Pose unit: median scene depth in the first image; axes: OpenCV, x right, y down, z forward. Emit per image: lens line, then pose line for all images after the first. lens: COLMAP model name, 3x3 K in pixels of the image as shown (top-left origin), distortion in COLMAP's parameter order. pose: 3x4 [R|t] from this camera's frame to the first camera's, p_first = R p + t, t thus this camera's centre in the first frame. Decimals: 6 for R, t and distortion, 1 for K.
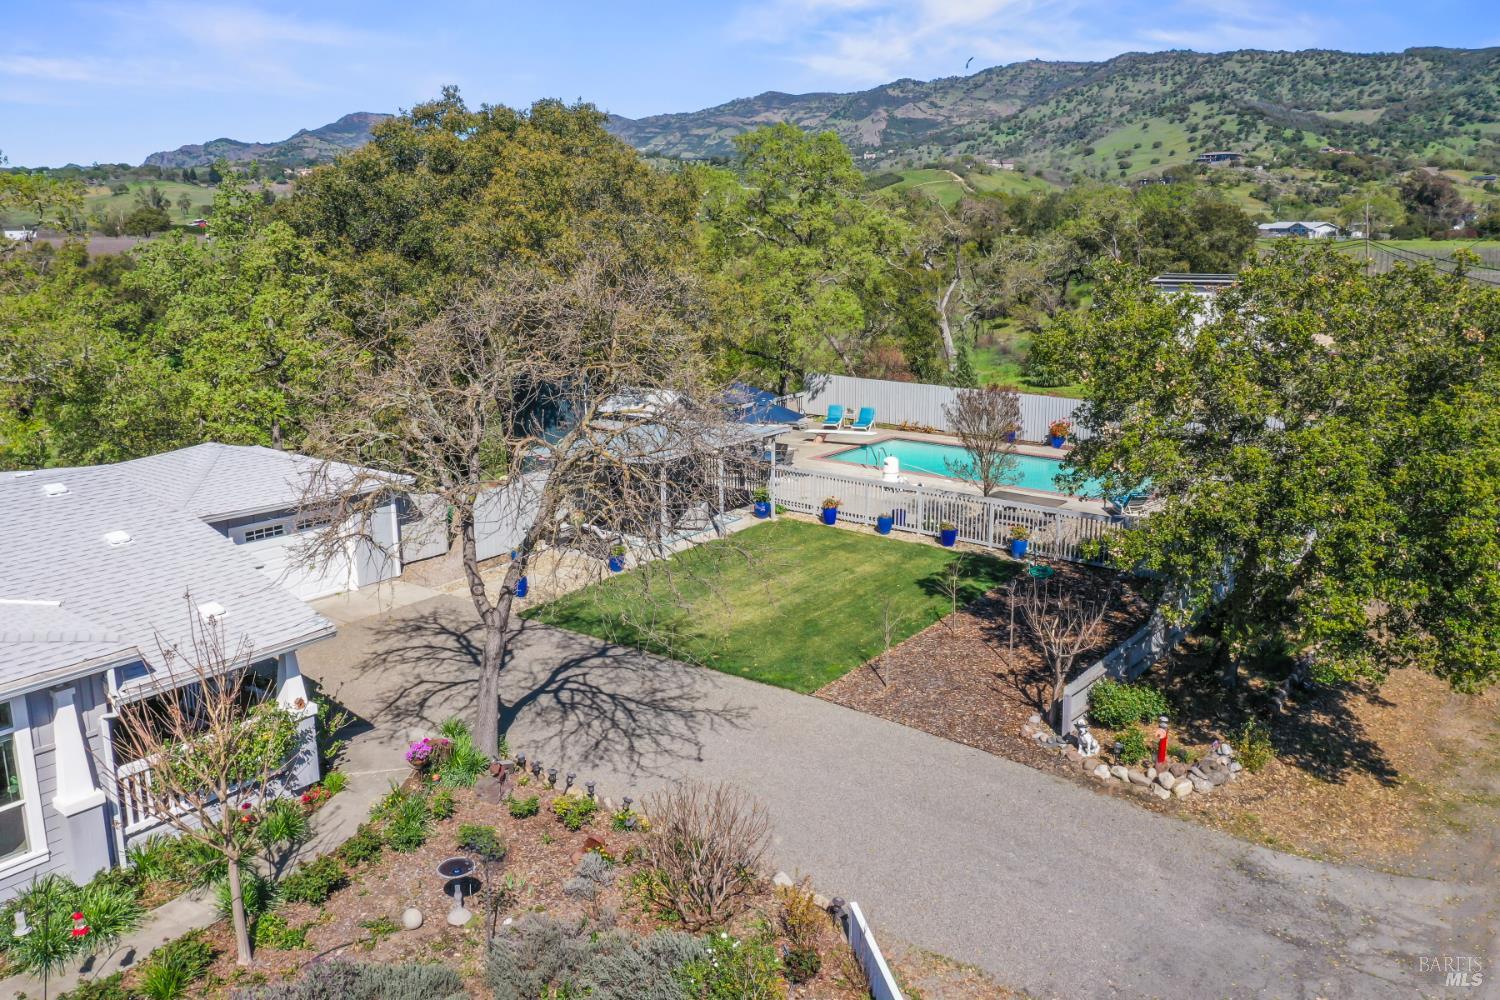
lens RADIAL K [[1184.9, 0, 751.8], [0, 1184.9, 501.0], [0, 0, 1]] dist [0.000760, -0.001467]
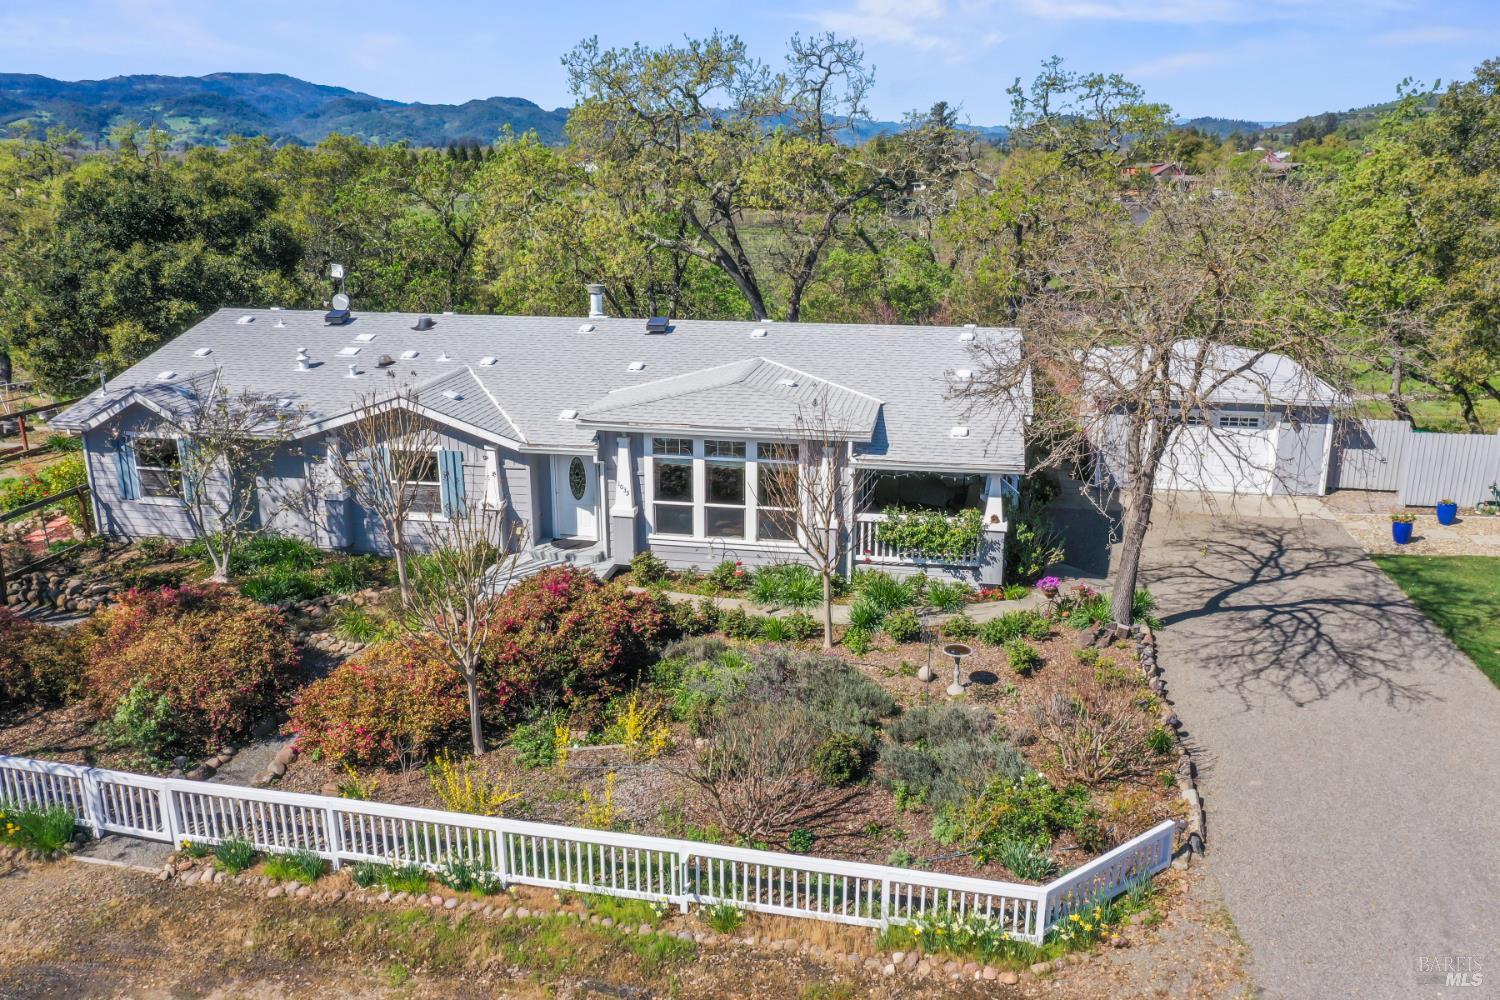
lens RADIAL K [[1171.8, 0, 748.9], [0, 1171.8, 505.4], [0, 0, 1]] dist [-0.003926, 0.005697]
pose [[0.438150, 0.254578, -0.862099, 0.536935], [-0.201725, 0.962443, 0.181685, -0.018173], [0.875974, 0.094302, 0.473050, 0.150051]]
